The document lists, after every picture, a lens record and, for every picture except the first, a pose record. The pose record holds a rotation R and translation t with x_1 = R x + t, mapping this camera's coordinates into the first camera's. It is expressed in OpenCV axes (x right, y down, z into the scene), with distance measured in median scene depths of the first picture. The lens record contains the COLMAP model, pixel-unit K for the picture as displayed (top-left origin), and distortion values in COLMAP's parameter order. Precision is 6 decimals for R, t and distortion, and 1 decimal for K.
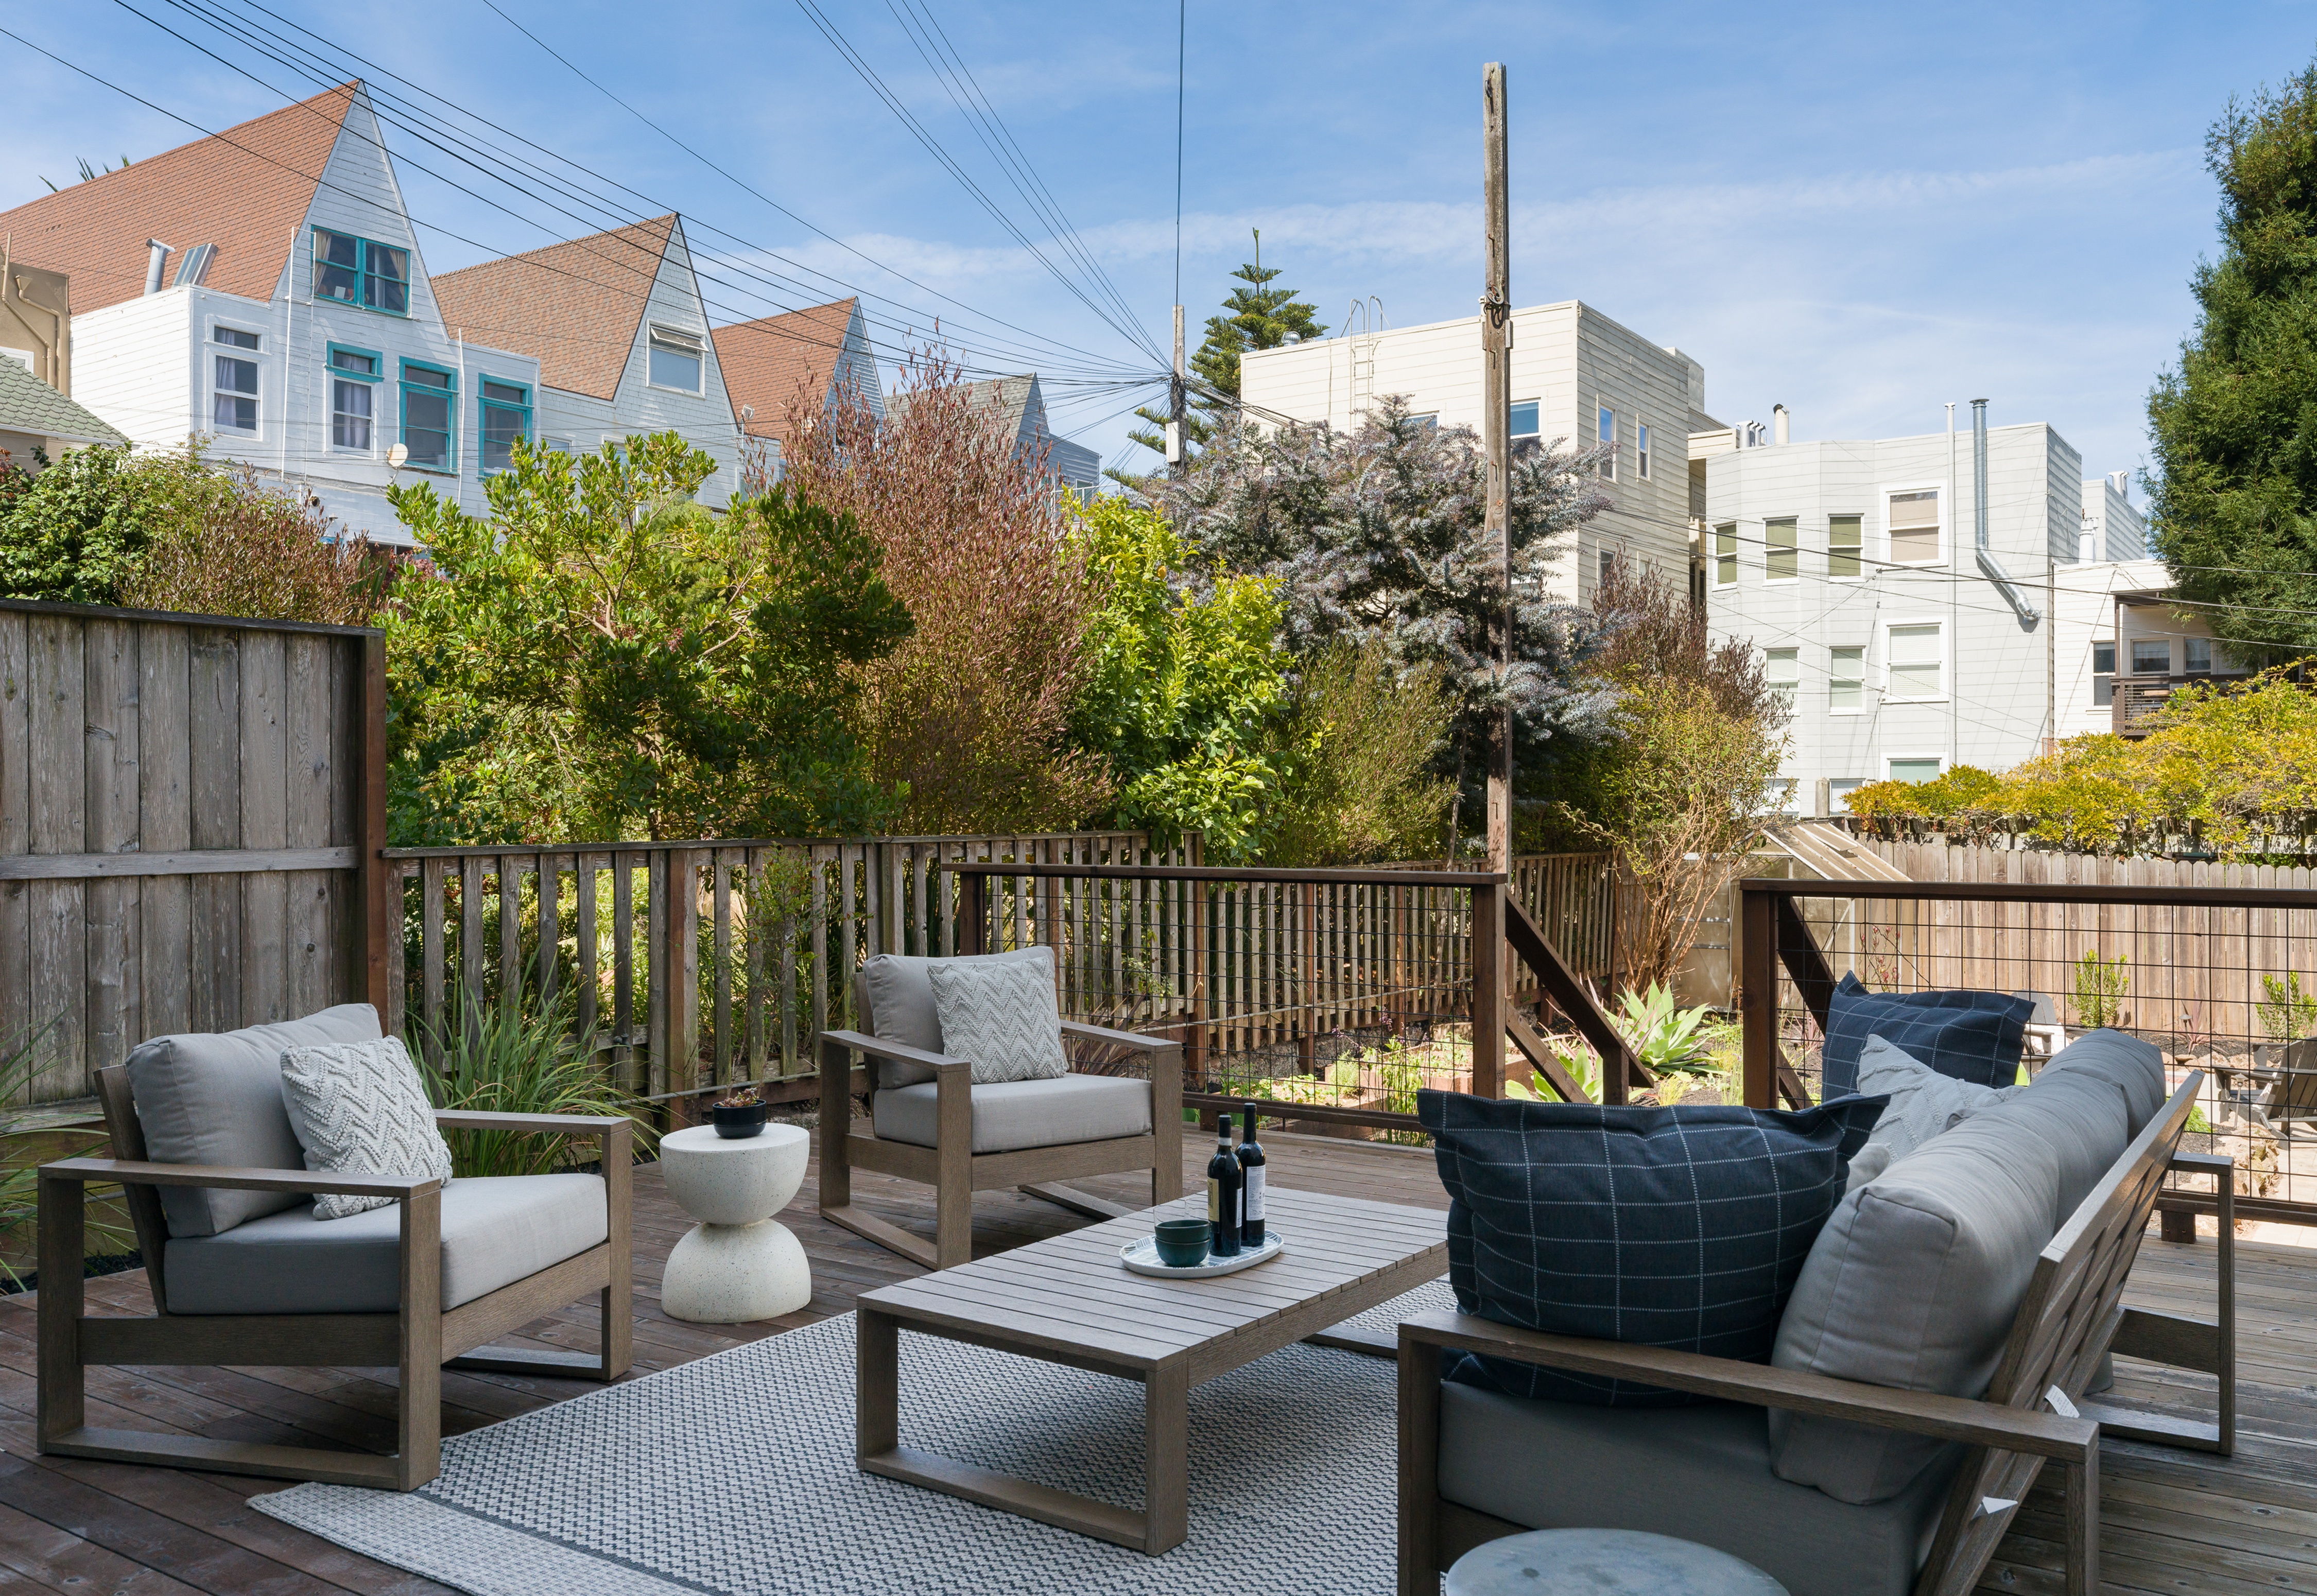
lens RADIAL K [[1863.4, 0, 1177.1], [0, 1863.4, 761.1], [0, 0, 1]] dist [-0.001670, -0.003702]
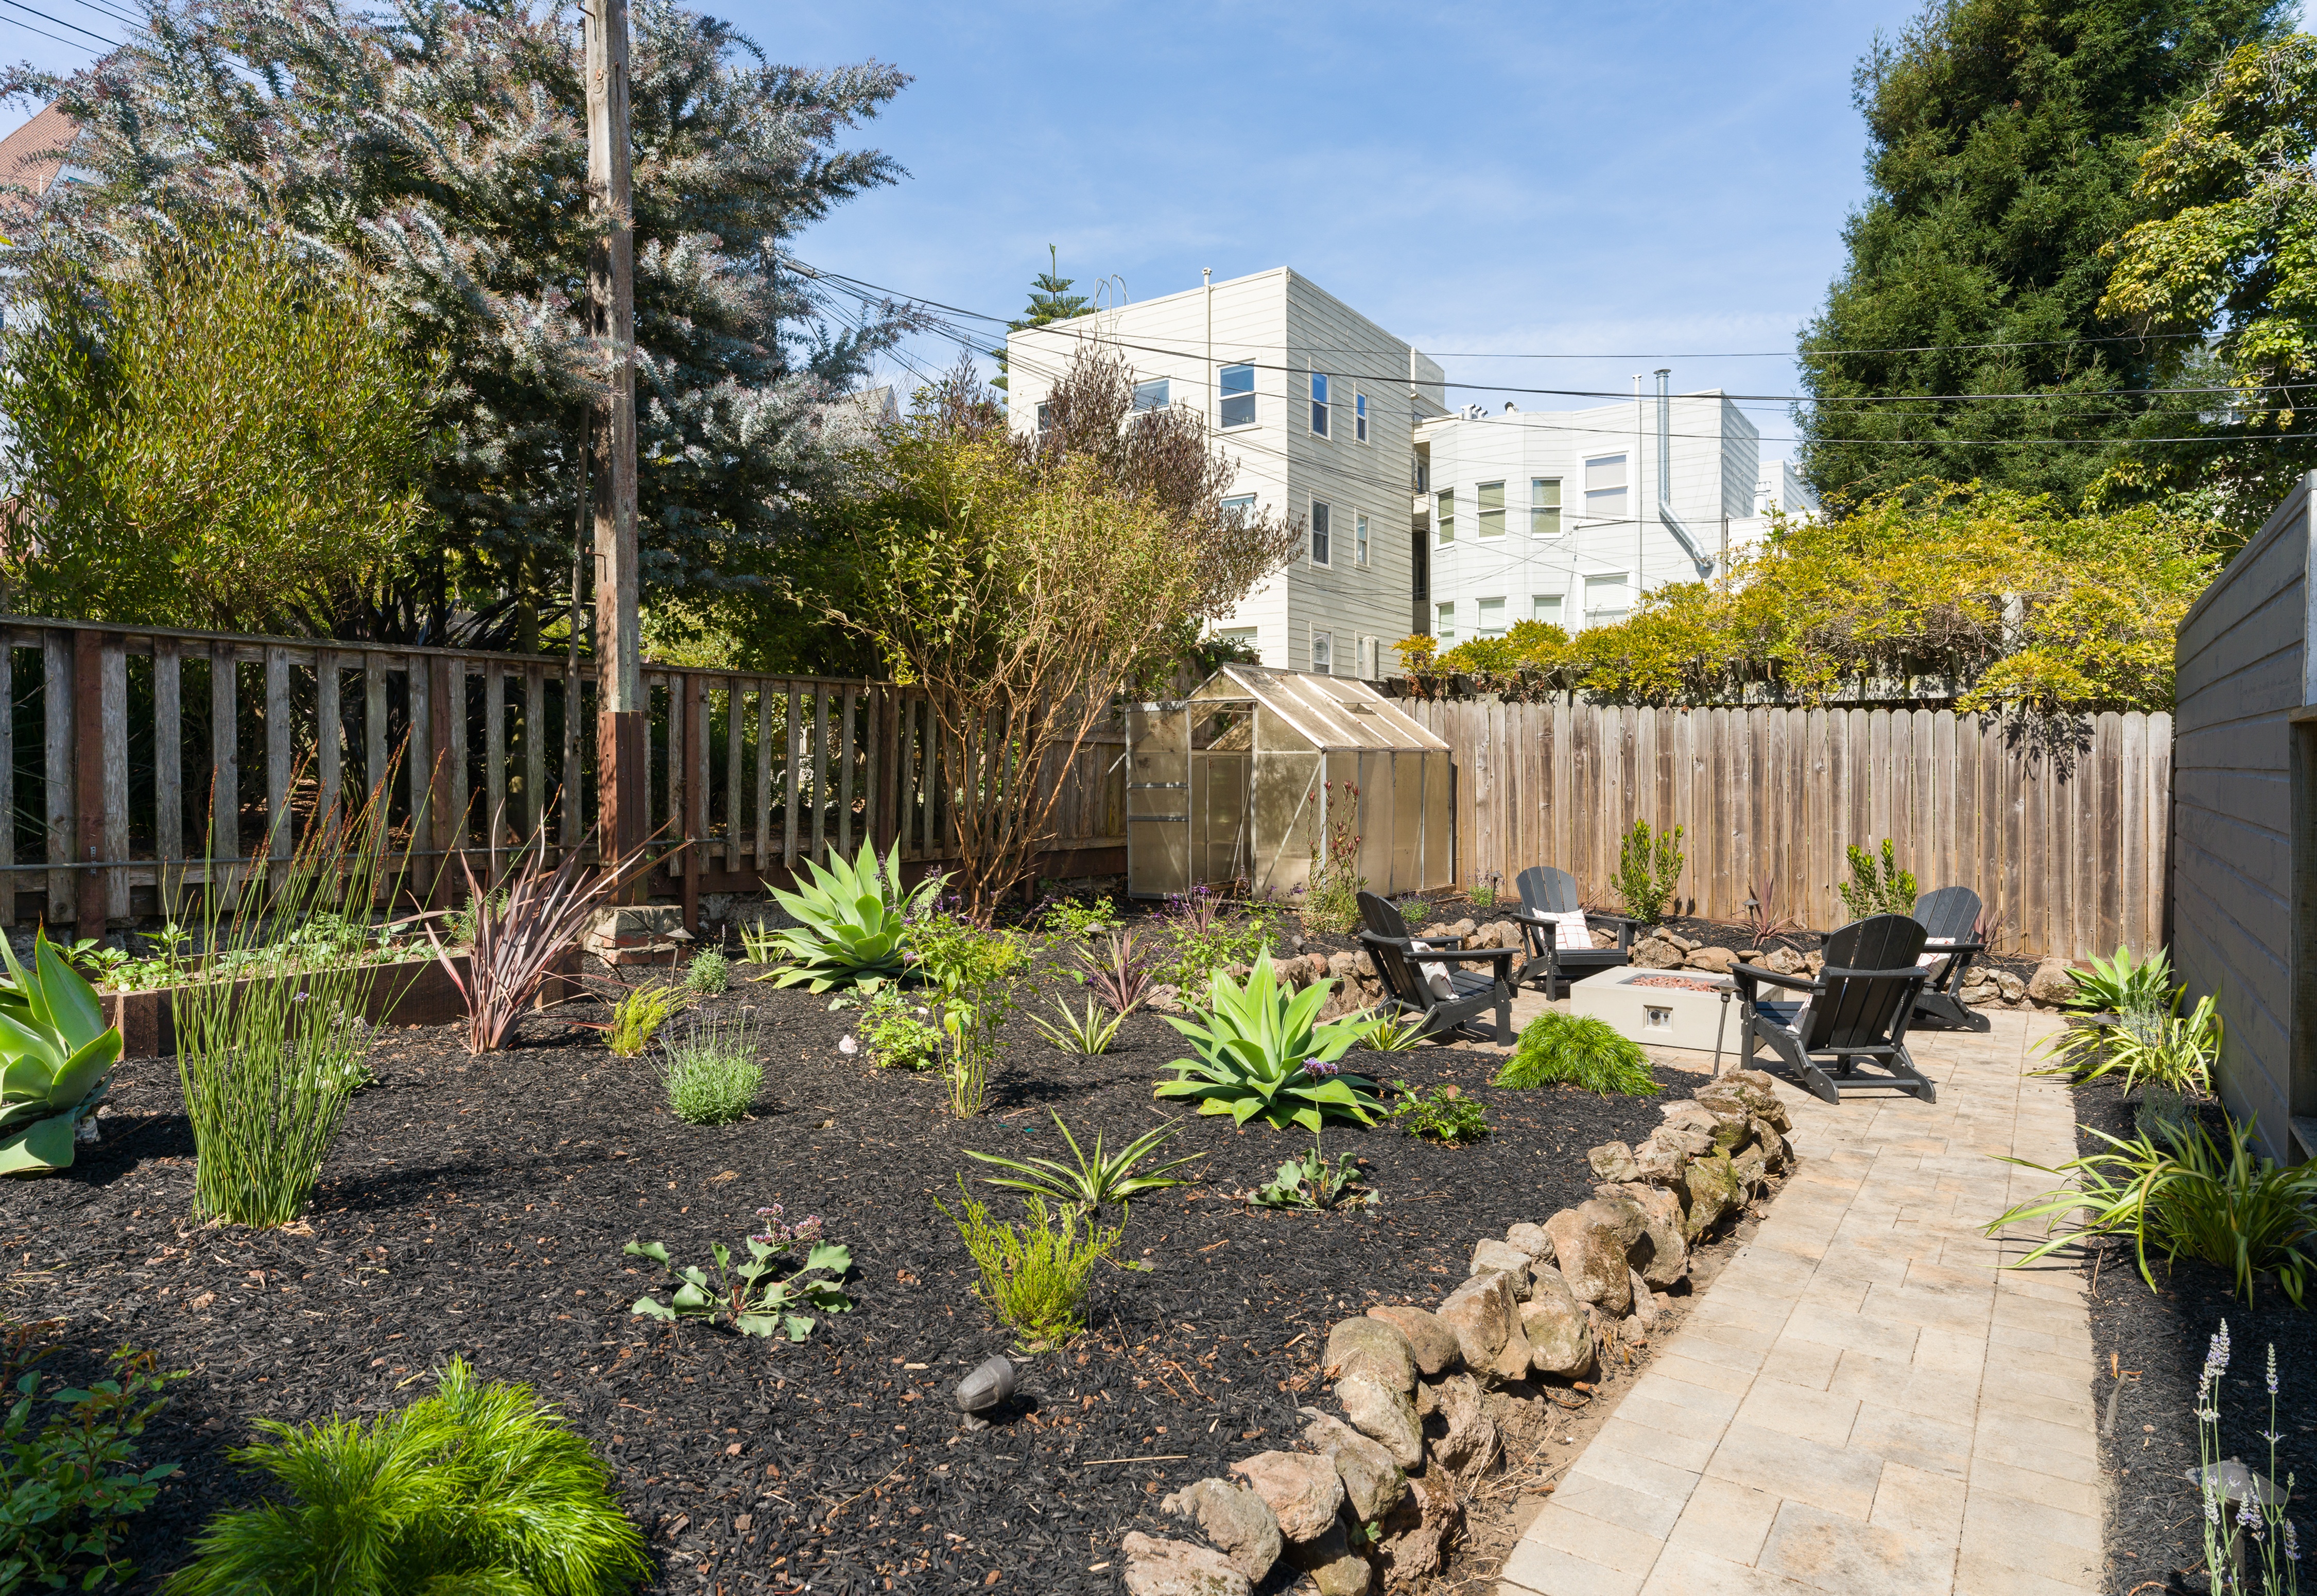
lens RADIAL K [[1320.9, 0, 1187.1], [0, 1320.9, 774.2], [0, 0, 1]] dist [-0.001301, 0.001222]
pose [[0.999949, -0.003699, 0.009395, 0.177099], [0.003541, 0.999853, 0.016781, 0.043459], [-0.009456, -0.016747, 0.999815, 0.266108]]
